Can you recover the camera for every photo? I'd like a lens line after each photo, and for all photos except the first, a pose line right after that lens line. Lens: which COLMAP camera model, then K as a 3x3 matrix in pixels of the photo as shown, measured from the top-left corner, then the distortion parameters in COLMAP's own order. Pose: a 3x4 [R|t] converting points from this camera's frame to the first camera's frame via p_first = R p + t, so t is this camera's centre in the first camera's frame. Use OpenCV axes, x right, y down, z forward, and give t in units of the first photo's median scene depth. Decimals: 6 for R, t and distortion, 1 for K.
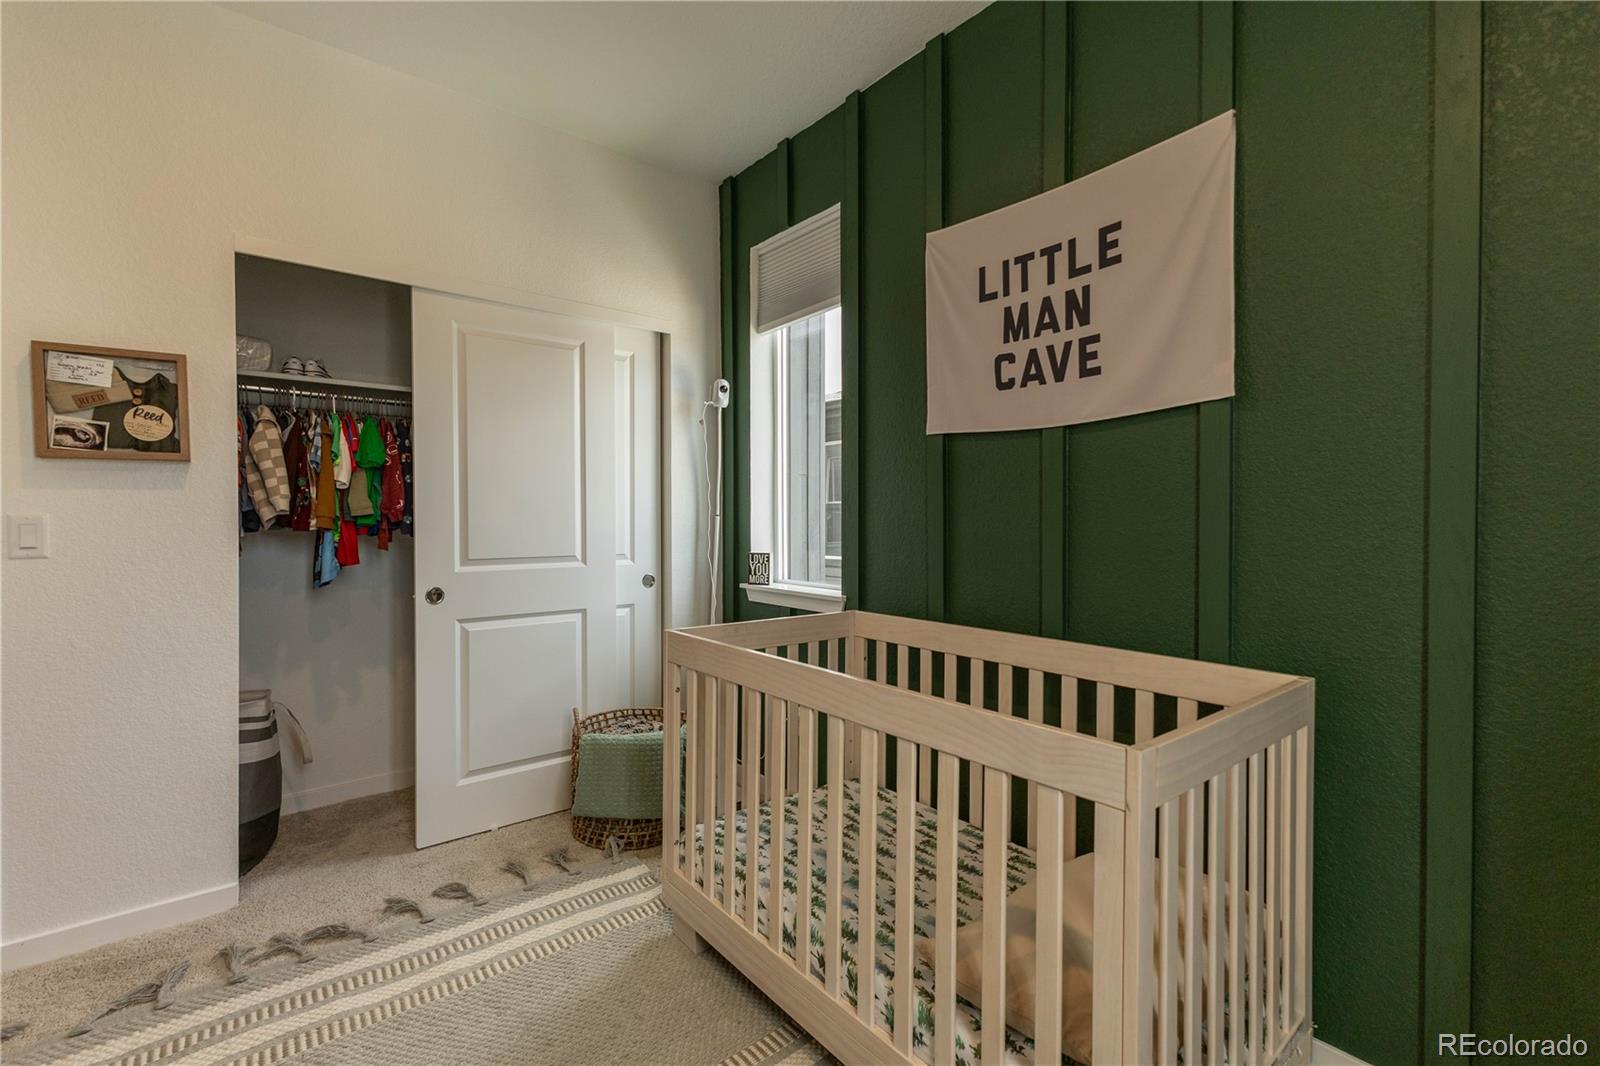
lens RADIAL K [[691.3, 0, 801.2], [0, 691.3, 521.0], [0, 0, 1]] dist [0.000920, 0.000170]
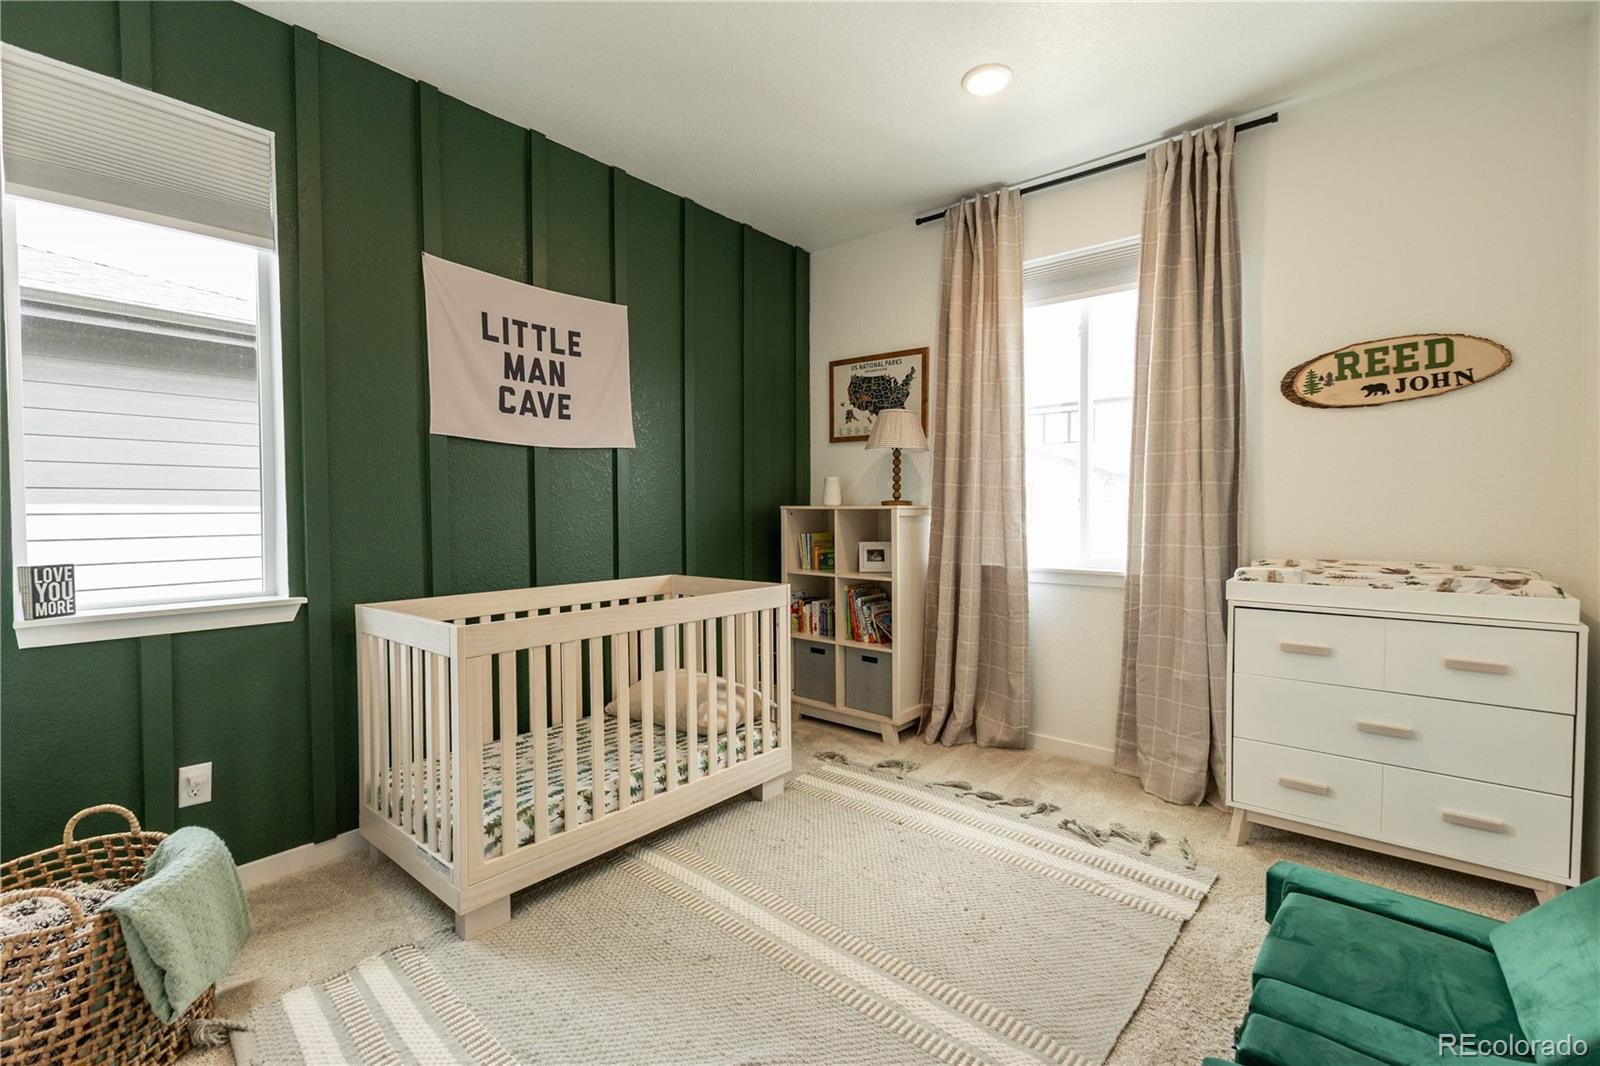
lens RADIAL K [[691.3, 0, 801.4], [0, 691.3, 528.9], [0, 0, 1]] dist [0.000920, 0.000170]
pose [[-0.187551, -0.038954, 0.981482, -1.214408], [0.001404, 0.999202, 0.039926, -0.014872], [-0.982254, 0.008866, -0.187346, 0.714382]]
